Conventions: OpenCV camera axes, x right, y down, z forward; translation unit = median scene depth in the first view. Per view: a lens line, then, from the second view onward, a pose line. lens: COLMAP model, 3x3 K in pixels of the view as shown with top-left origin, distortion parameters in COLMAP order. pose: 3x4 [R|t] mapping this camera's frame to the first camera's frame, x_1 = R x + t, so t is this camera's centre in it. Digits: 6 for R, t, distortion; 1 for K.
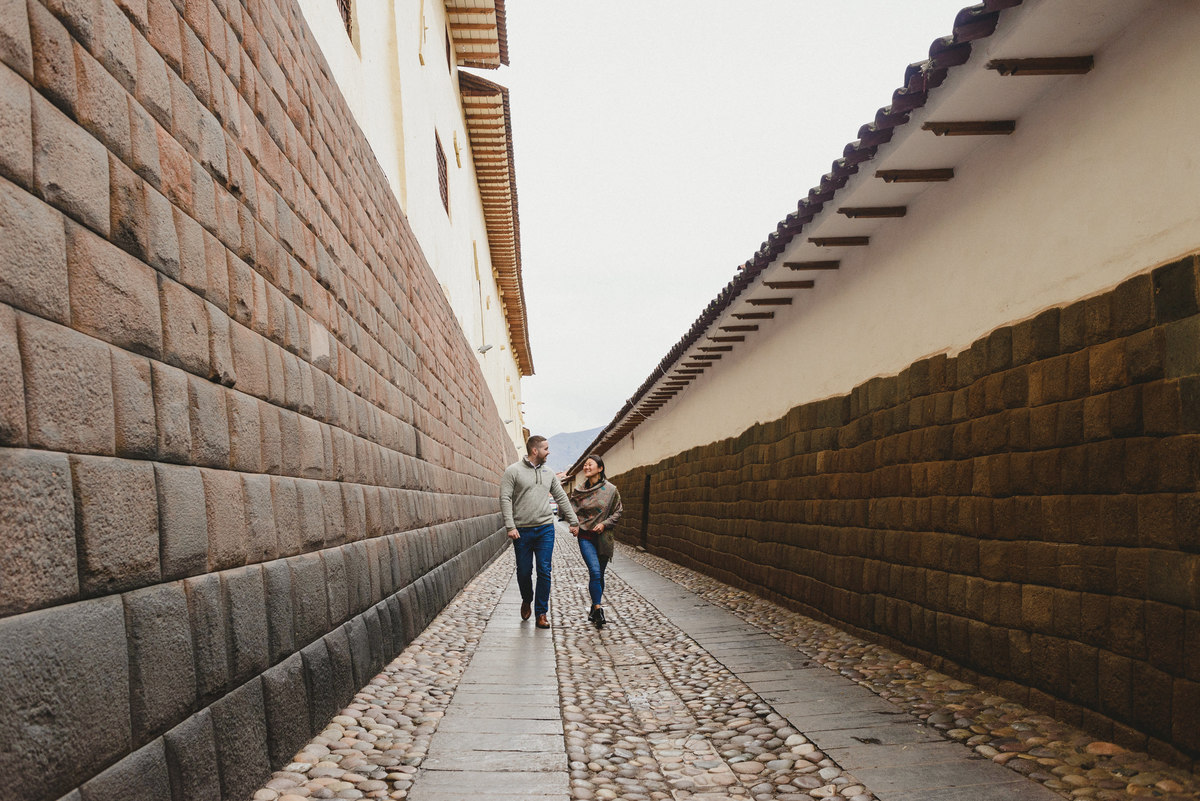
lens RADIAL K [[941.5, 0, 605.1], [0, 941.5, 401.2], [0, 0, 1]] dist [0.059140, -0.072995]
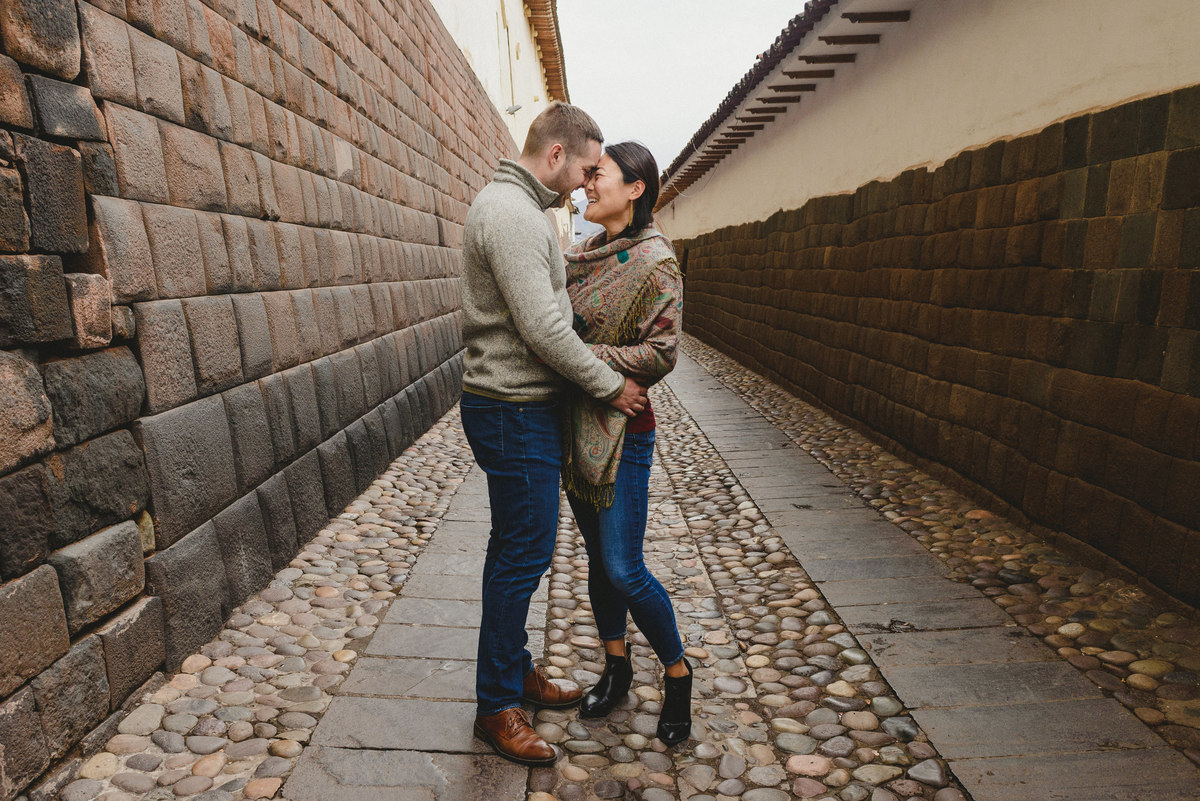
lens RADIAL K [[941.5, 0, 605.1], [0, 941.5, 401.2], [0, 0, 1]] dist [0.059140, -0.072995]
pose [[0.999527, 0.016232, -0.026105, 0.044186], [-0.009836, 0.973450, 0.228690, -0.050575], [0.029124, -0.228325, 0.973149, -0.158992]]
